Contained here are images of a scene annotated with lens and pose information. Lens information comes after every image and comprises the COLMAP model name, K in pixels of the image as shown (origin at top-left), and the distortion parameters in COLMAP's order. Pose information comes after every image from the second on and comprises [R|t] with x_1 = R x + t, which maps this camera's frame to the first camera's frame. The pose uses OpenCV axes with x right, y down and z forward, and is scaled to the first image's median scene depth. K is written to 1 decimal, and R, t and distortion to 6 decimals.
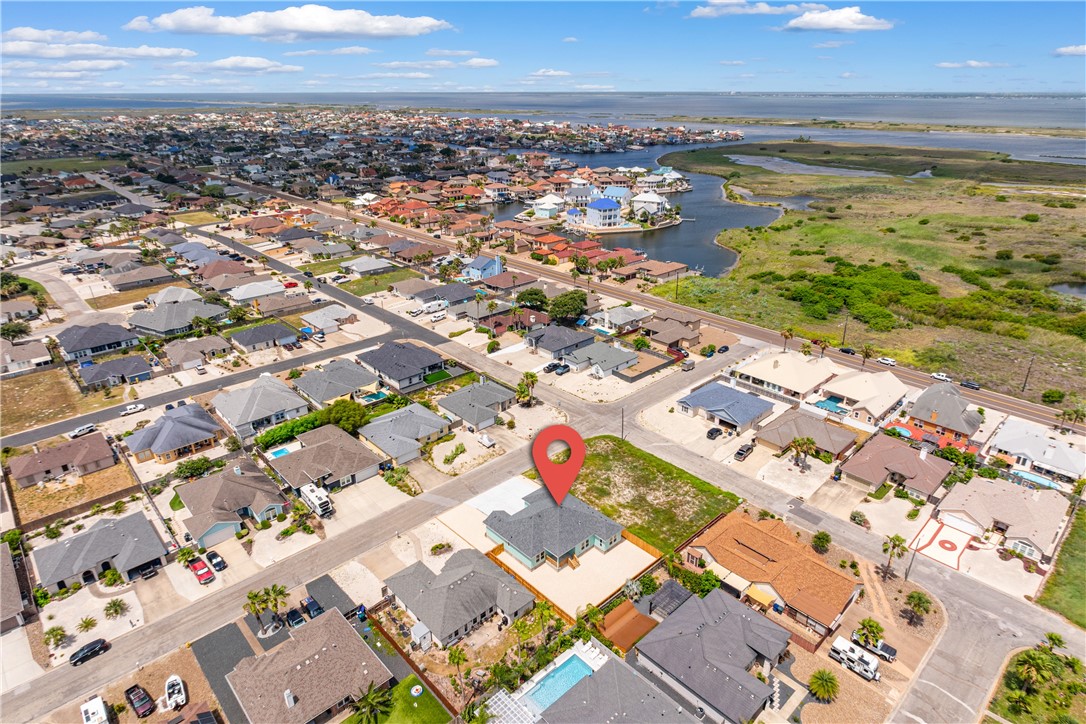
lens RADIAL K [[622.5, 0, 543.0], [0, 622.5, 362.0], [0, 0, 1]] dist [0.000169, -0.003108]
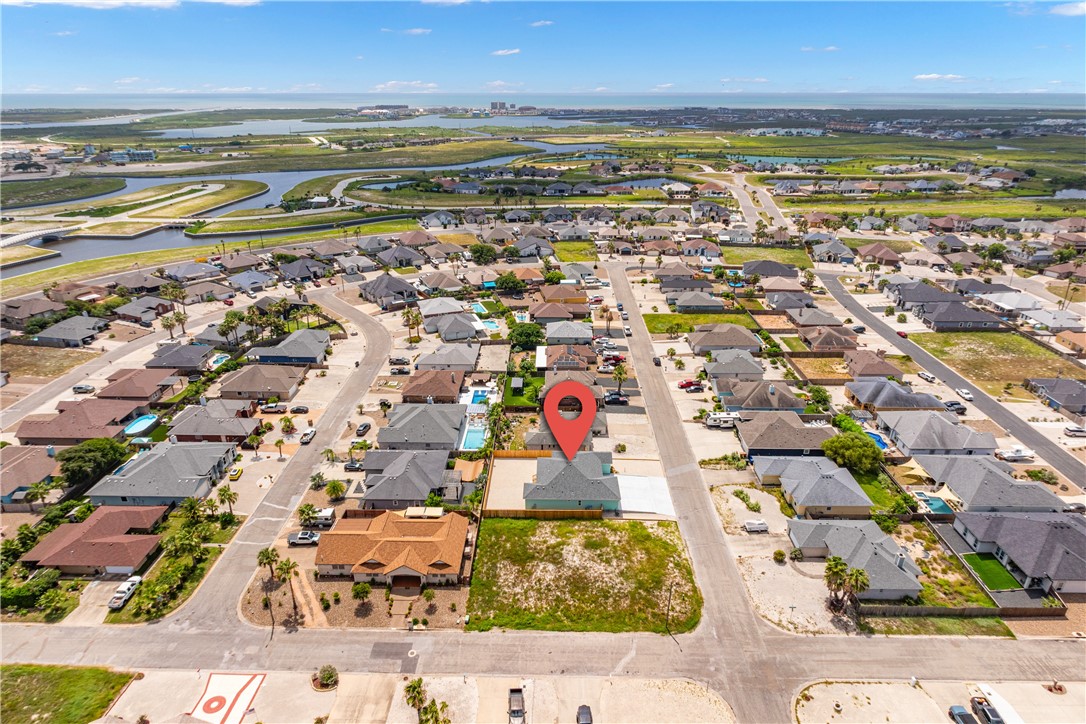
lens RADIAL K [[622.5, 0, 543.0], [0, 622.5, 362.0], [0, 0, 1]] dist [0.000169, -0.003108]
pose [[-0.694574, 0.290077, -0.658348, 0.559121], [-0.286895, 0.727512, 0.623232, -0.443835], [0.659741, 0.621757, -0.422089, 0.985883]]
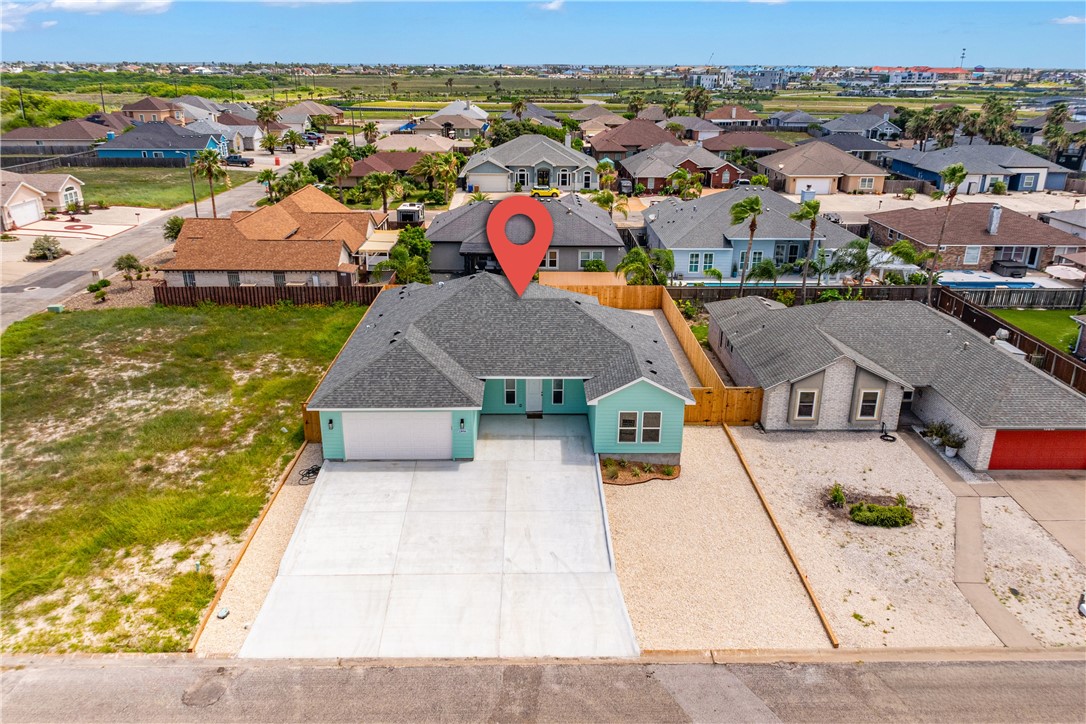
lens RADIAL K [[786.1, 0, 543.0], [0, 786.1, 362.0], [0, 0, 1]] dist [-0.003805, -0.007713]
pose [[-0.742289, -0.241810, 0.624928, -0.184113], [0.264829, 0.750823, 0.605087, 0.026930], [-0.615527, 0.614648, -0.493289, 0.886023]]
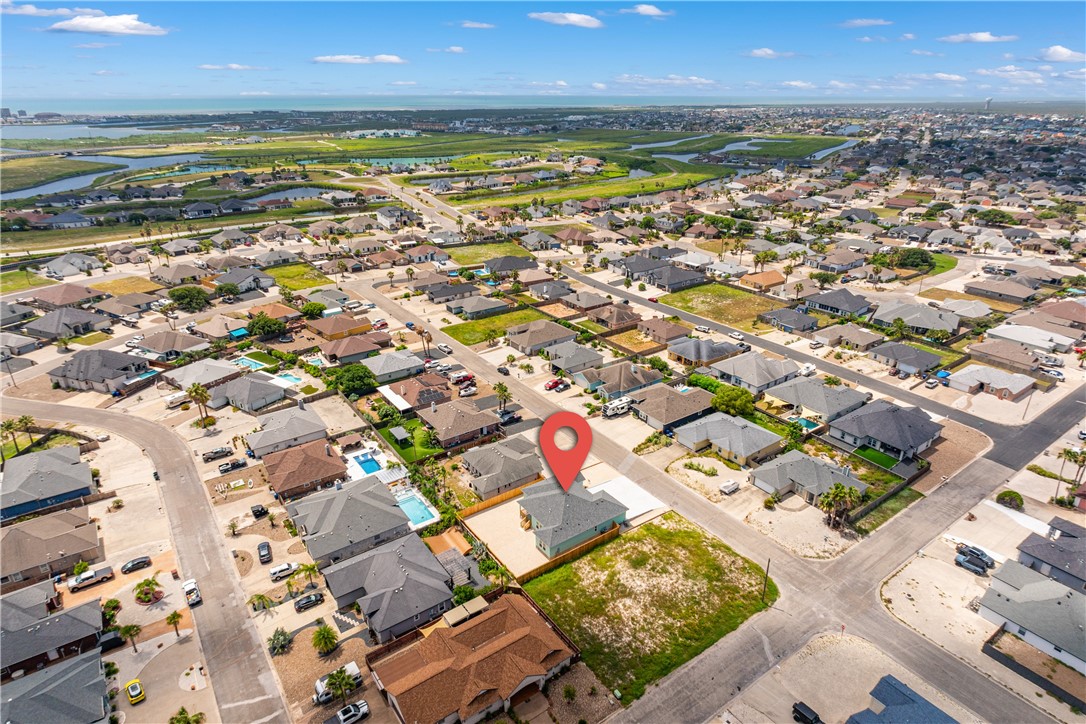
lens RADIAL K [[622.5, 0, 543.0], [0, 622.5, 362.0], [0, 0, 1]] dist [0.000169, -0.003108]
pose [[-0.131165, 0.395192, -0.909186, 0.675296], [-0.399044, 0.818485, 0.413336, -0.280729], [0.907502, 0.417021, 0.050343, 0.603561]]
